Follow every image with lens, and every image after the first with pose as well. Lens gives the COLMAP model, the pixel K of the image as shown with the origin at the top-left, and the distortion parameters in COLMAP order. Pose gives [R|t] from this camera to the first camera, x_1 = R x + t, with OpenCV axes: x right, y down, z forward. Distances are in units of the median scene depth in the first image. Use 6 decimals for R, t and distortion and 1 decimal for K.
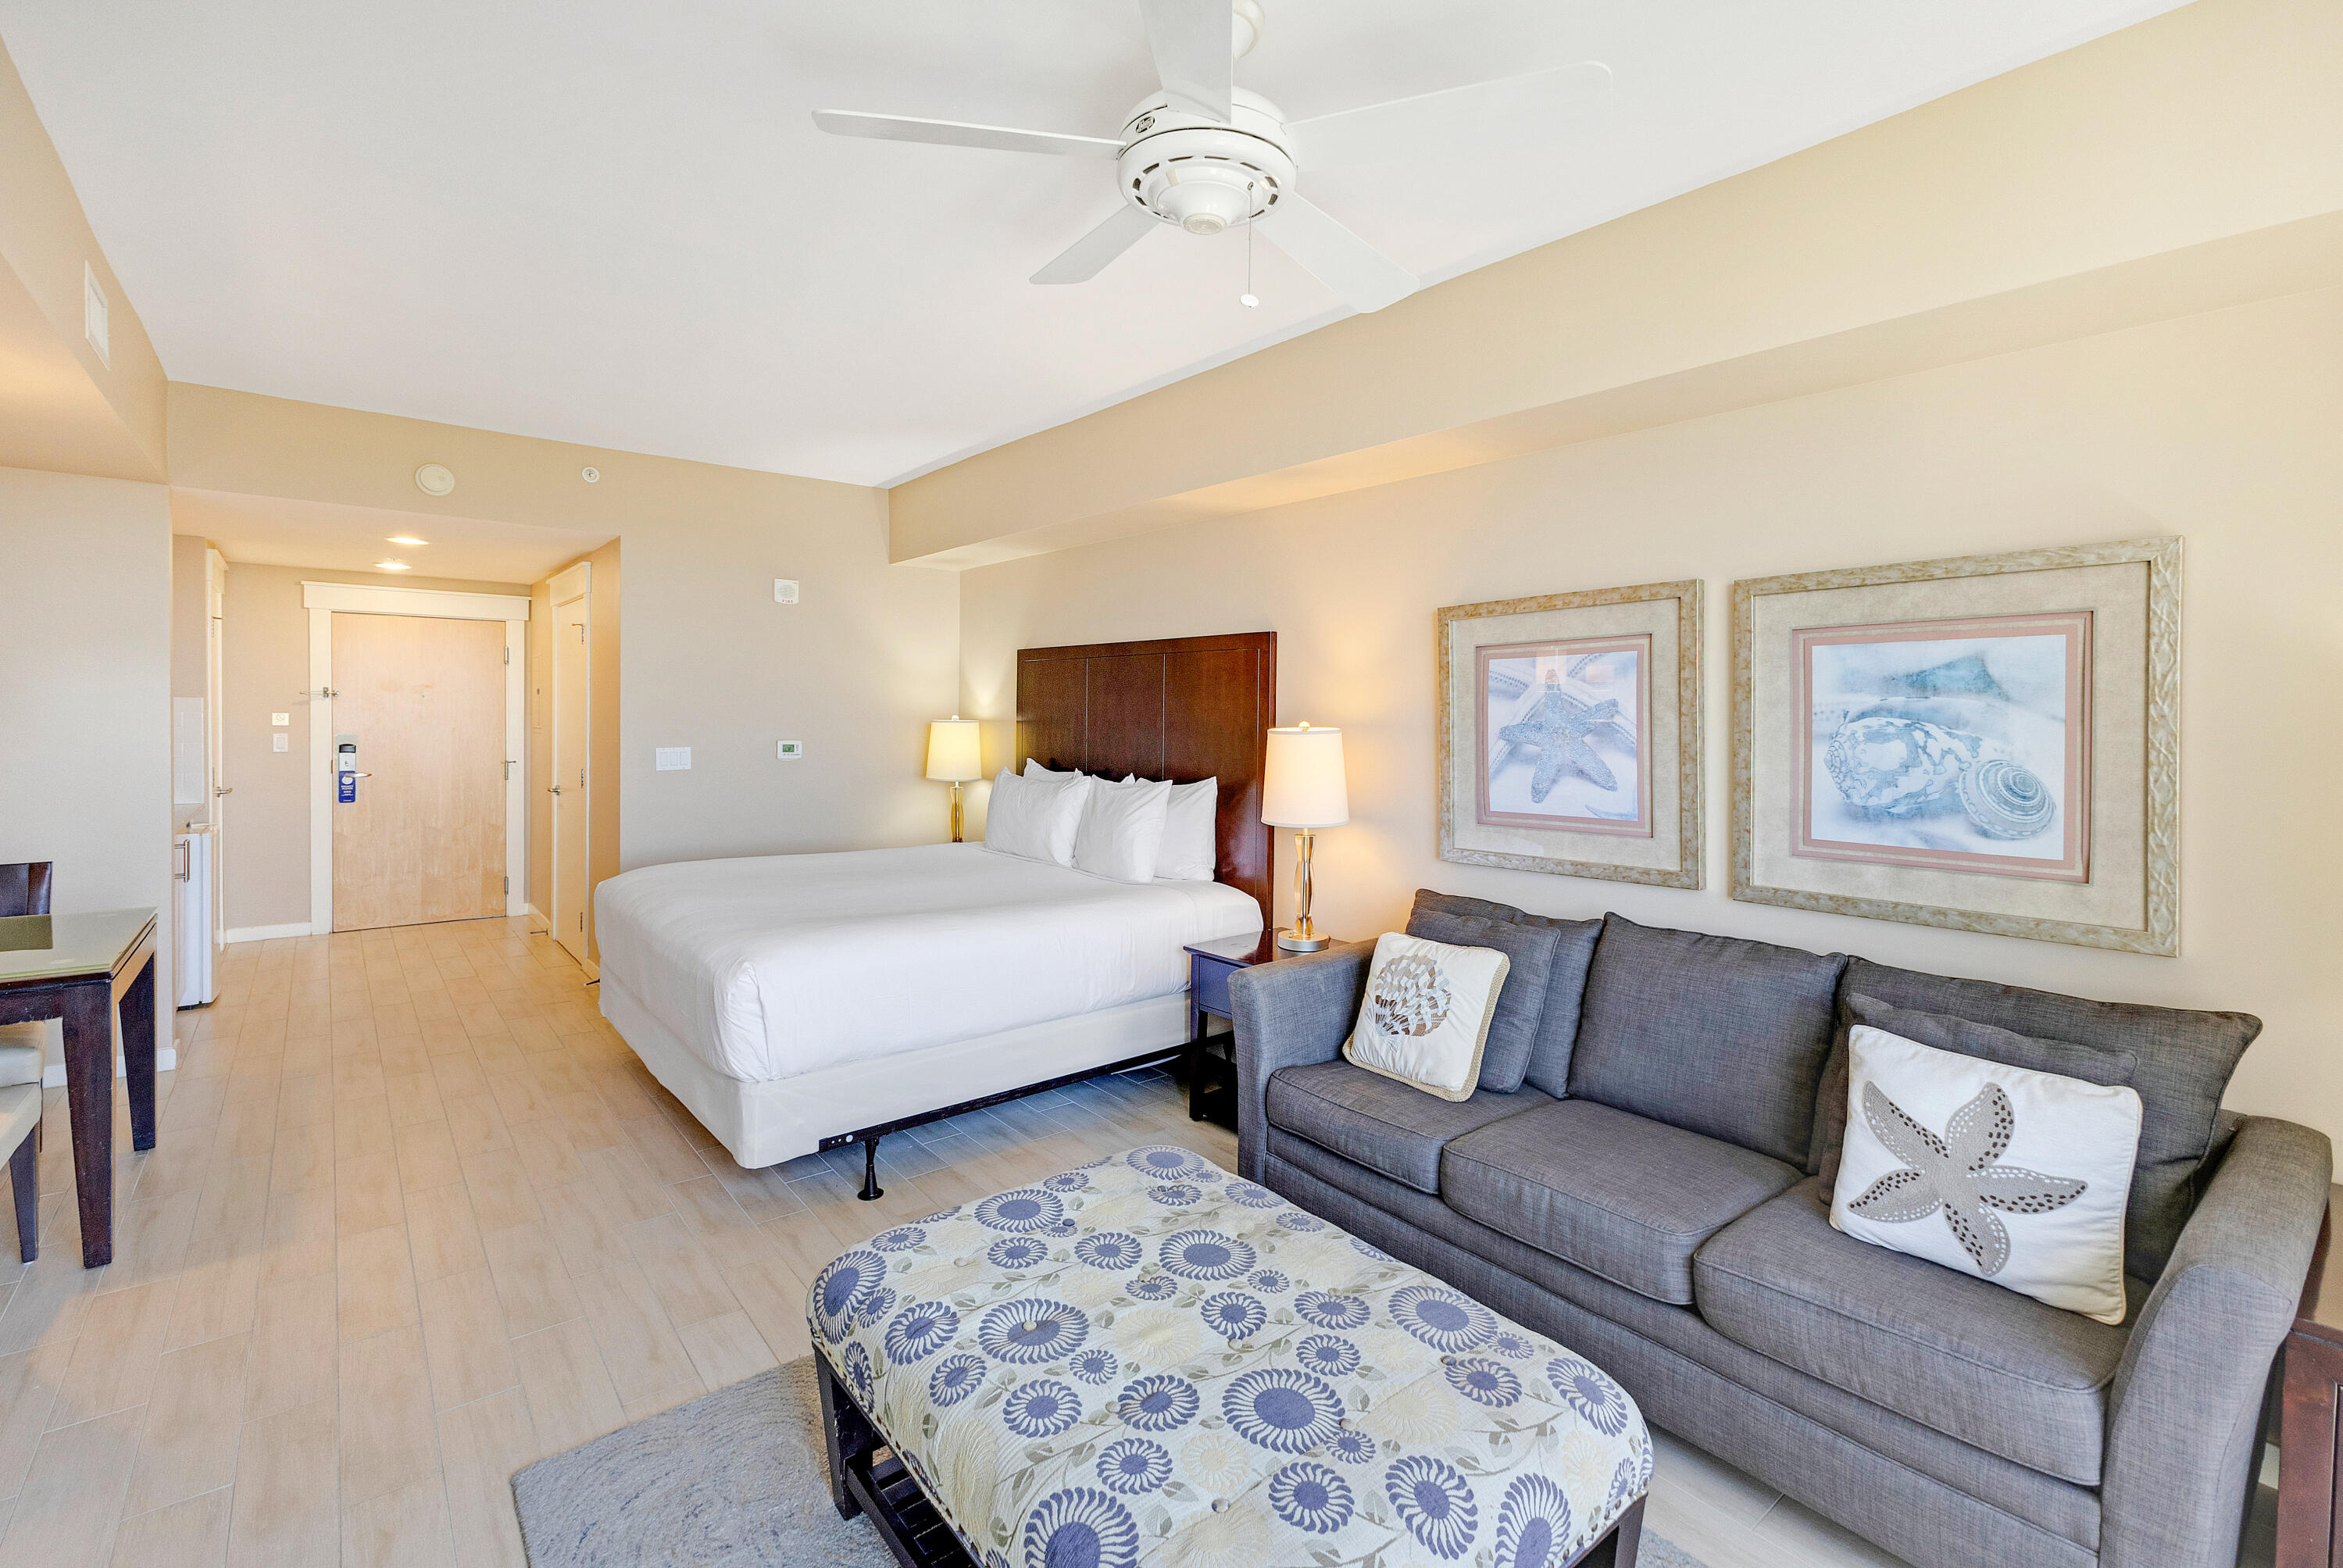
lens RADIAL K [[1042.7, 0, 1151.0], [0, 1042.7, 725.0], [0, 0, 1]] dist [0.019633, -0.001185]
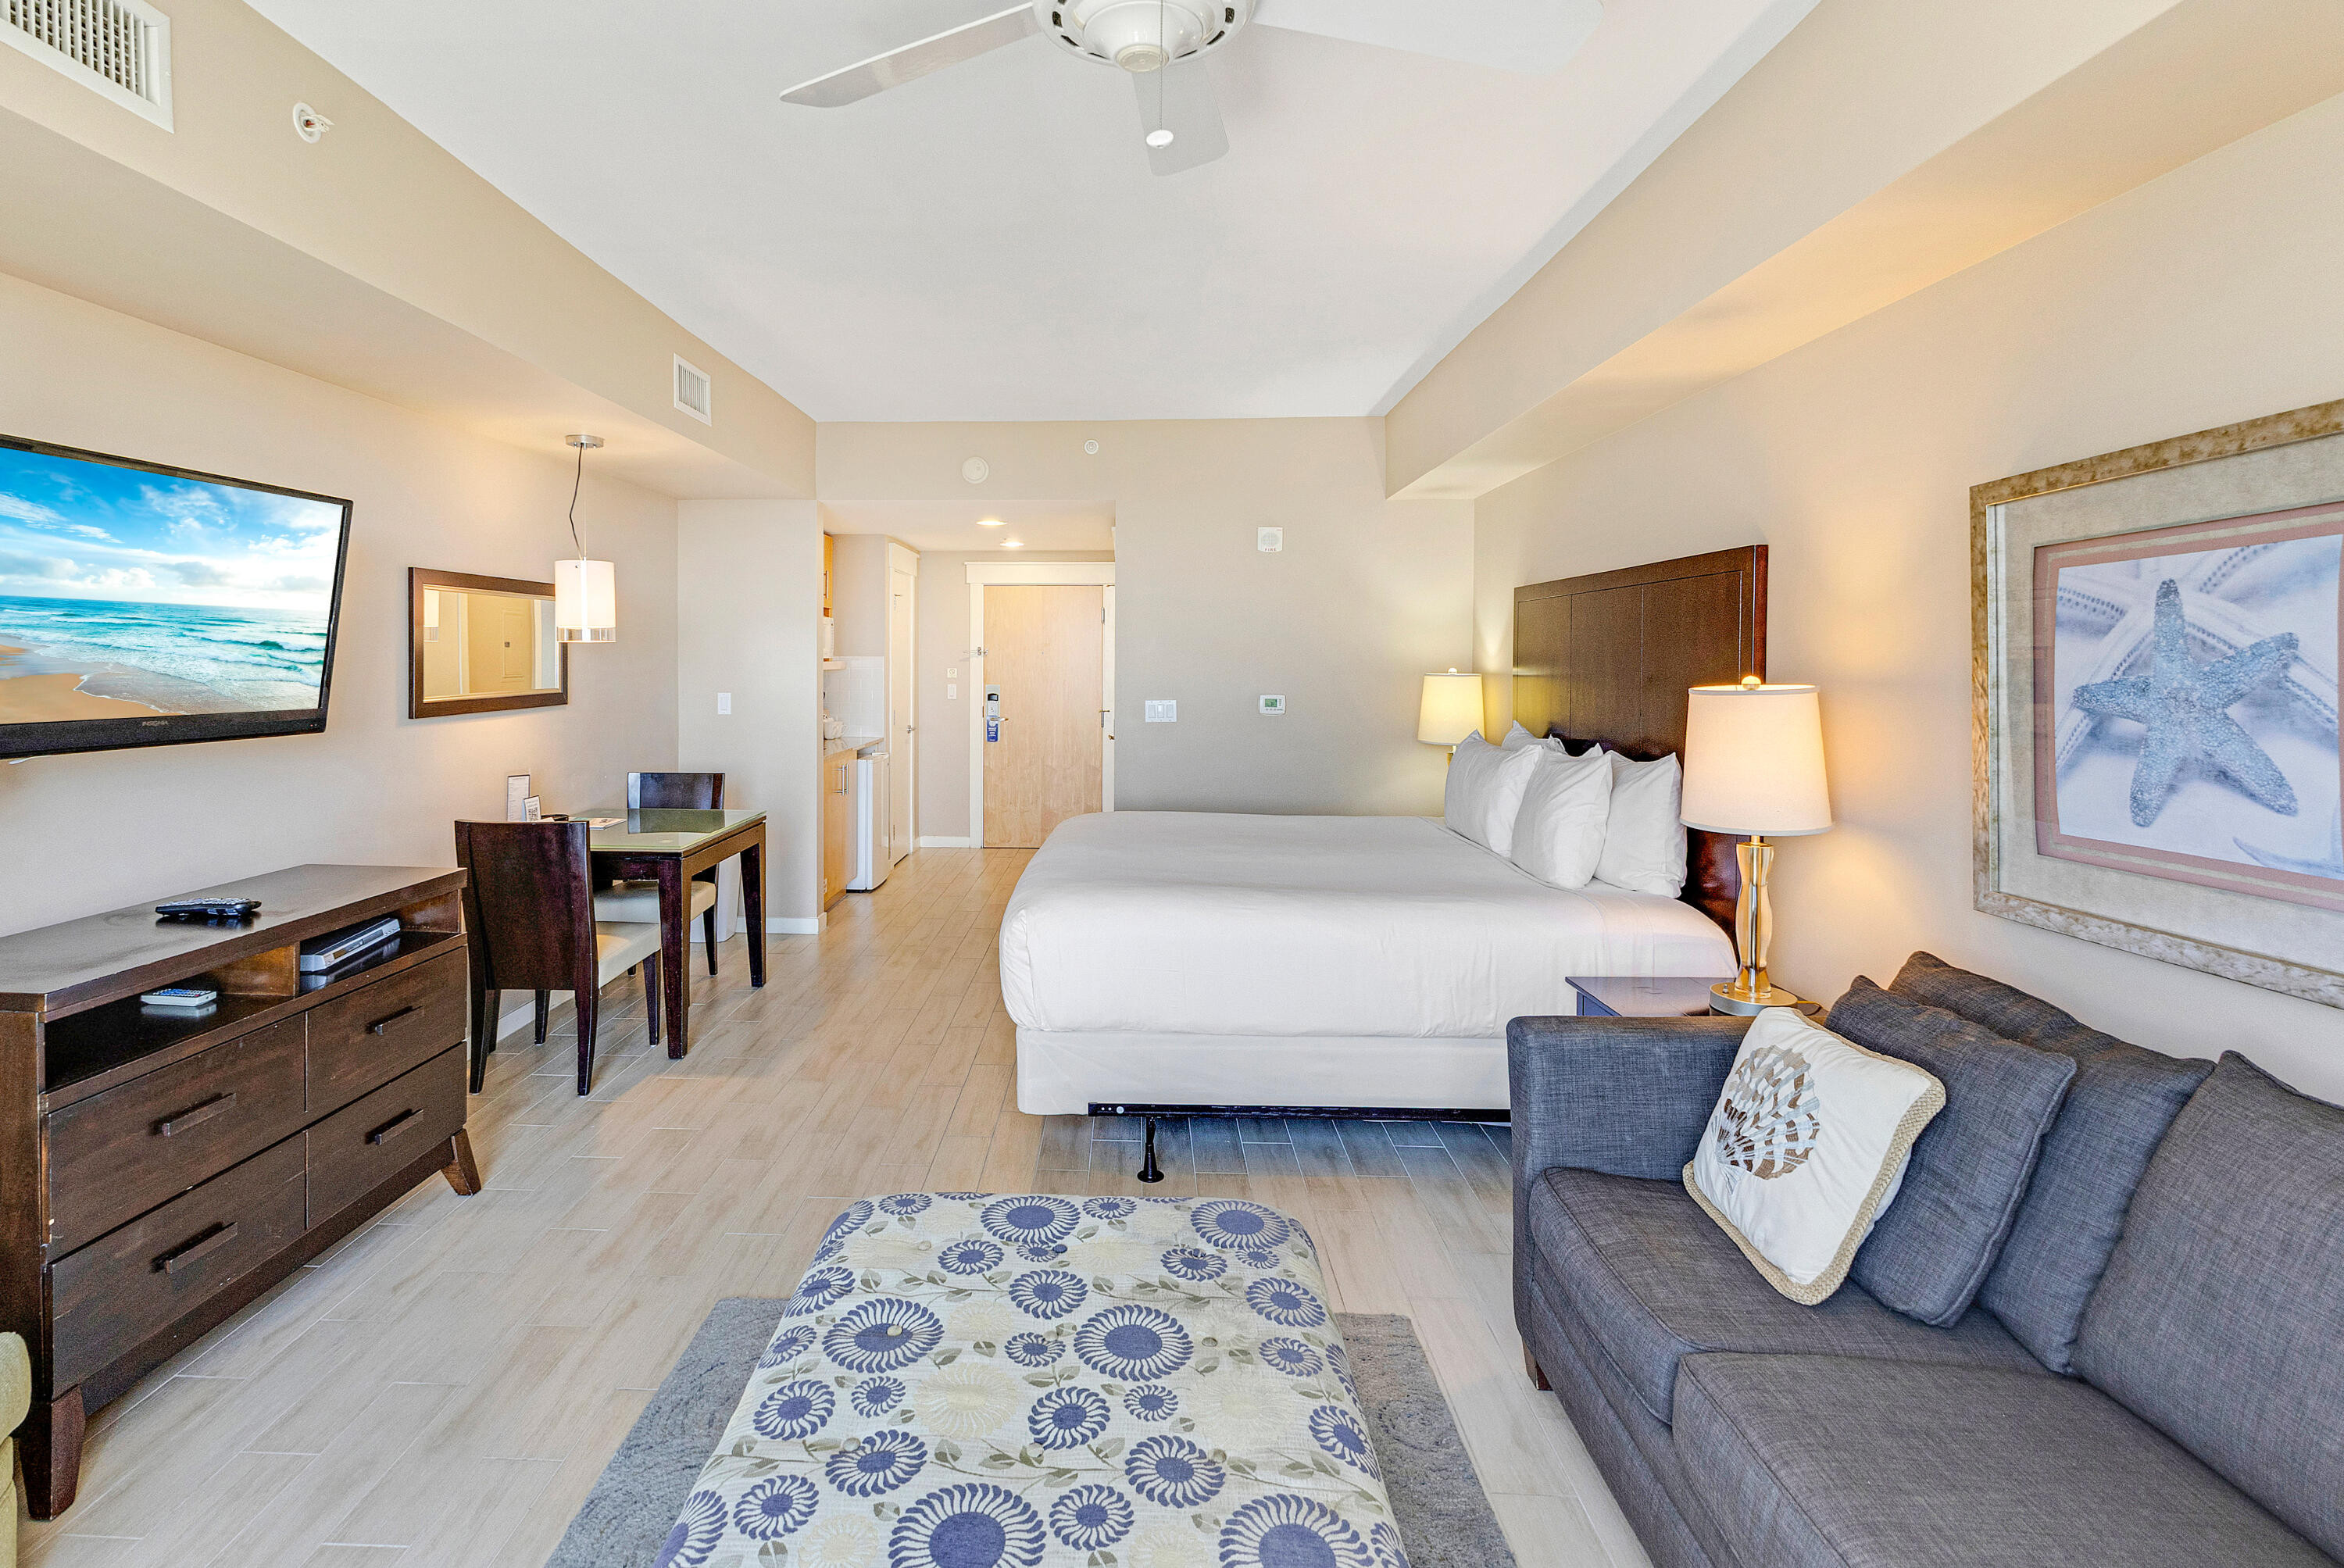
lens RADIAL K [[1120.7, 0, 1065.1], [0, 1120.7, 674.1], [0, 0, 1]] dist [0.018044, -0.000707]
pose [[0.748226, 0.000113, -0.663444, 0.349812], [-0.002695, 0.999992, -0.002870, -0.001724], [0.663438, 0.003936, 0.748221, 0.189507]]
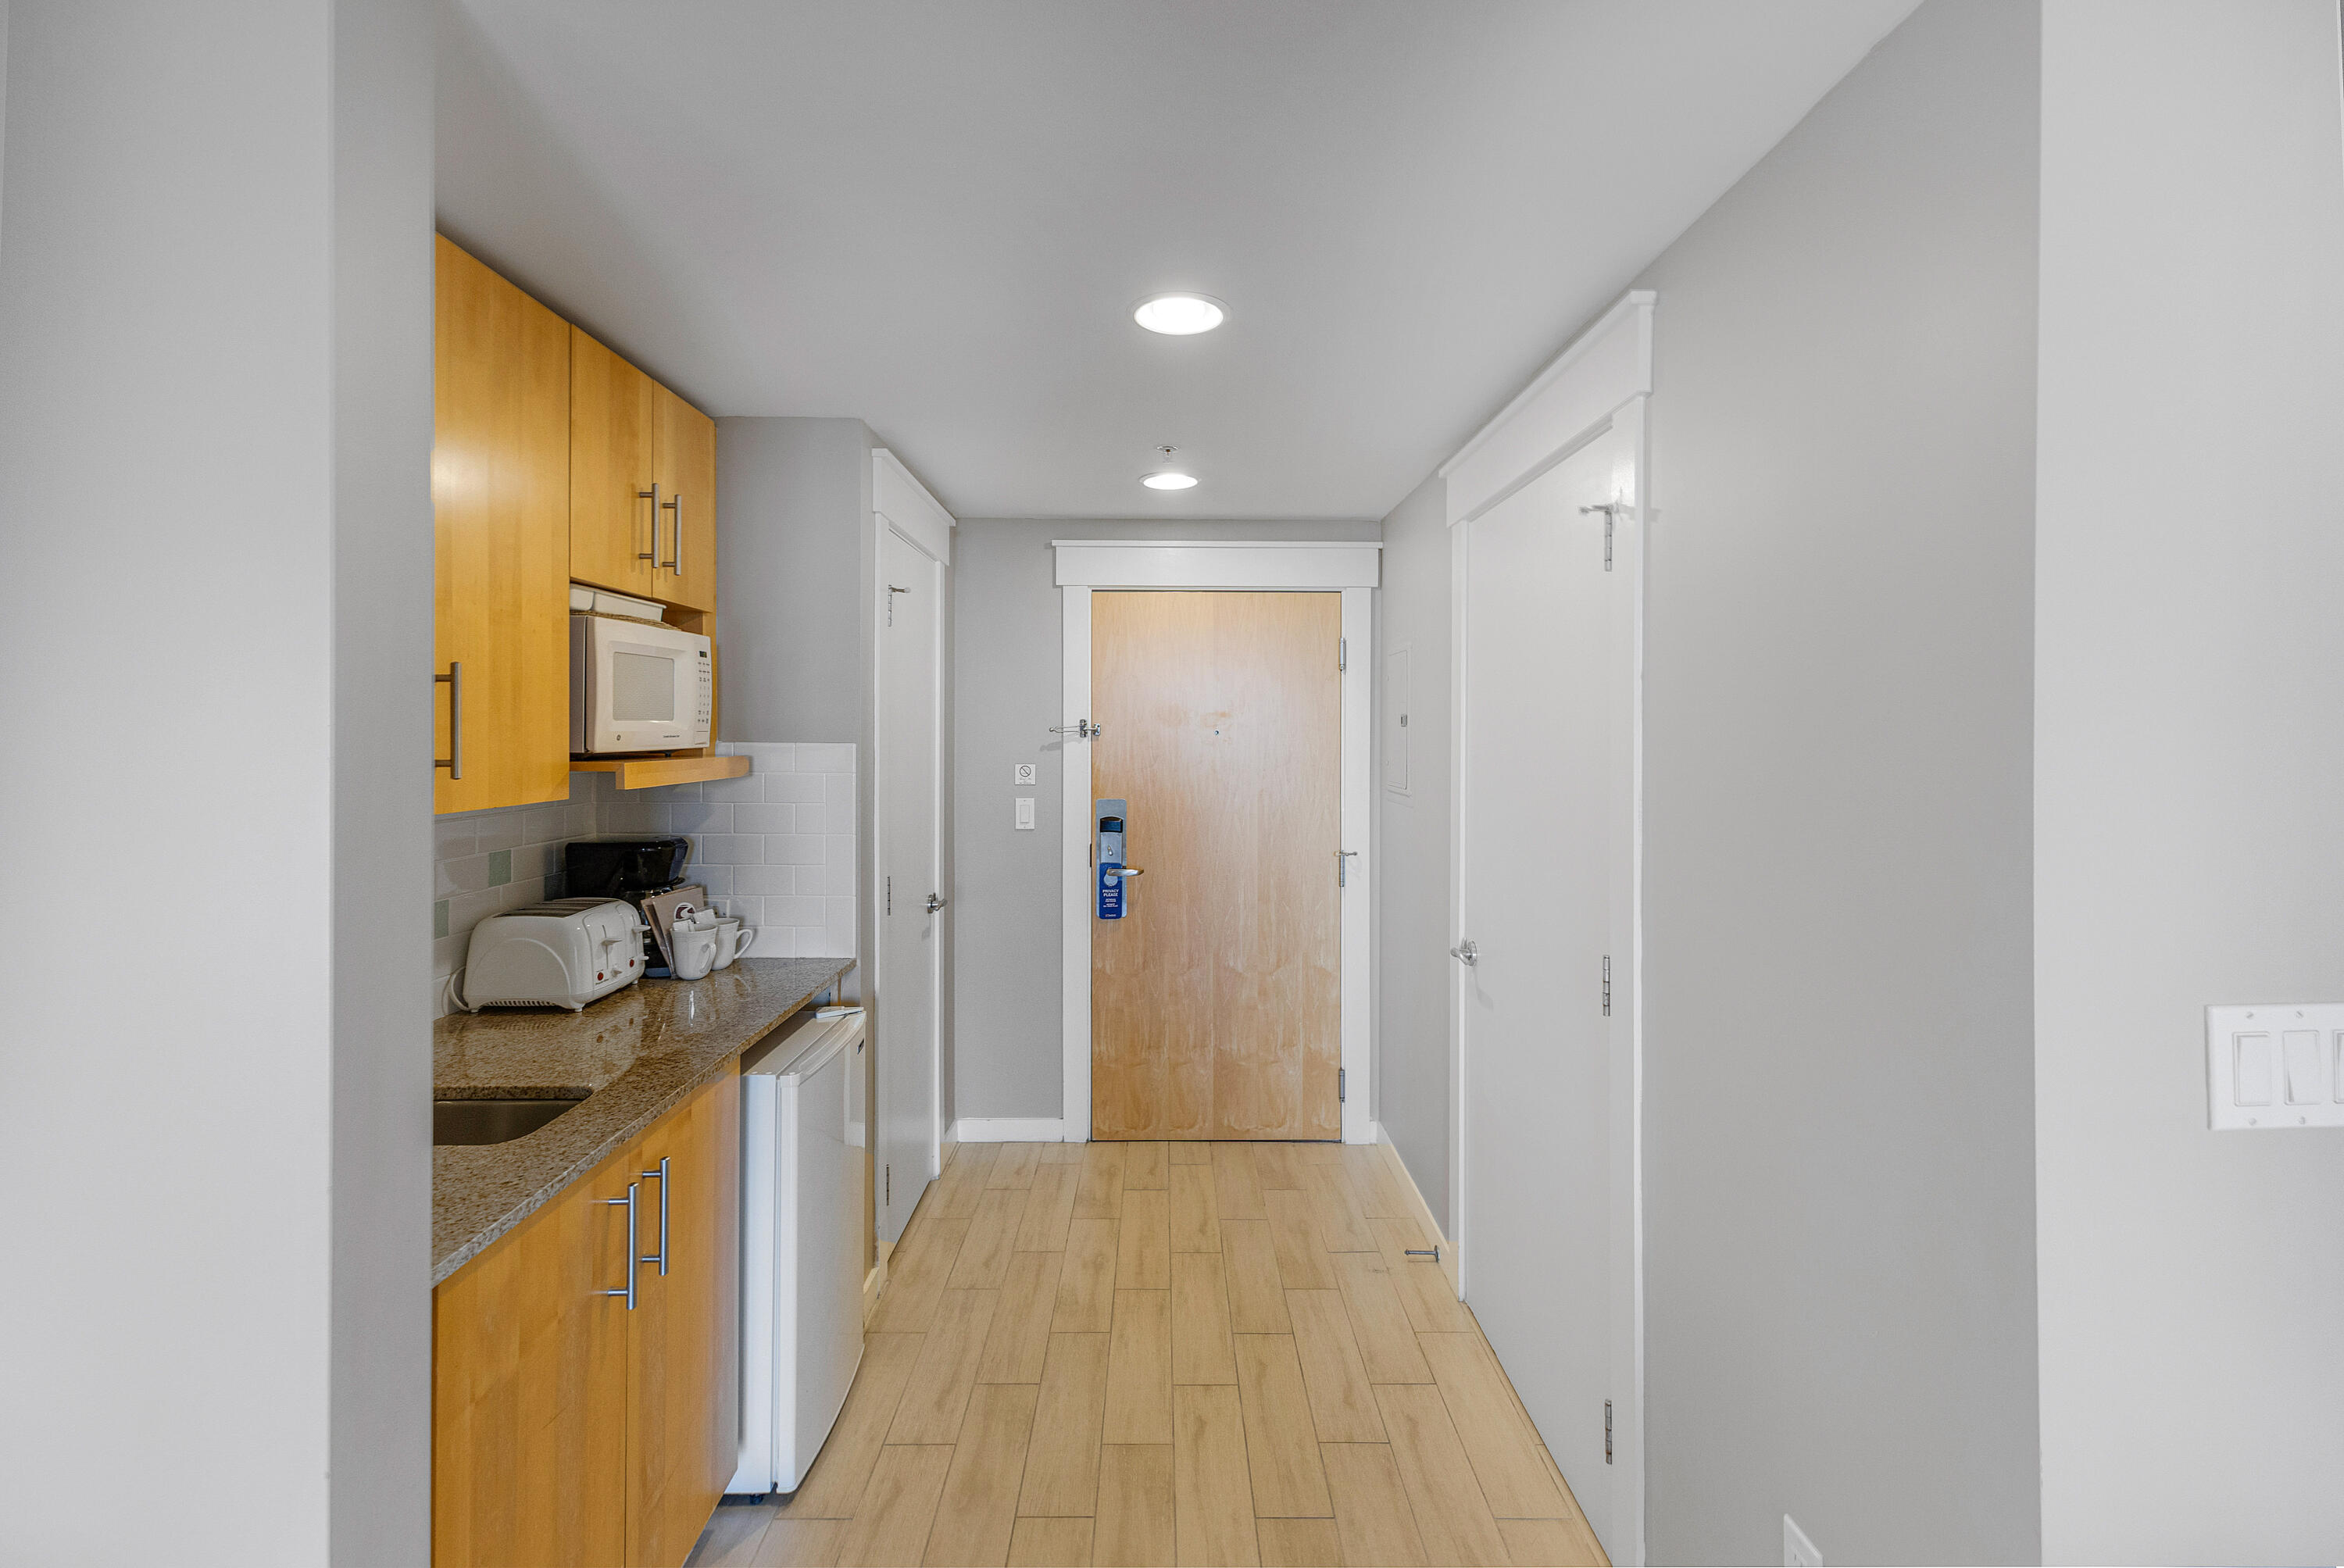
lens RADIAL K [[1120.7, 0, 1186.9], [0, 1120.7, 773.6], [0, 0, 1]] dist [0.018044, -0.000707]
pose [[0.804002, 0.013314, -0.594477, -0.796382], [-0.003819, 0.999844, 0.017228, -0.036632], [0.594614, -0.011581, 0.803928, 1.161946]]
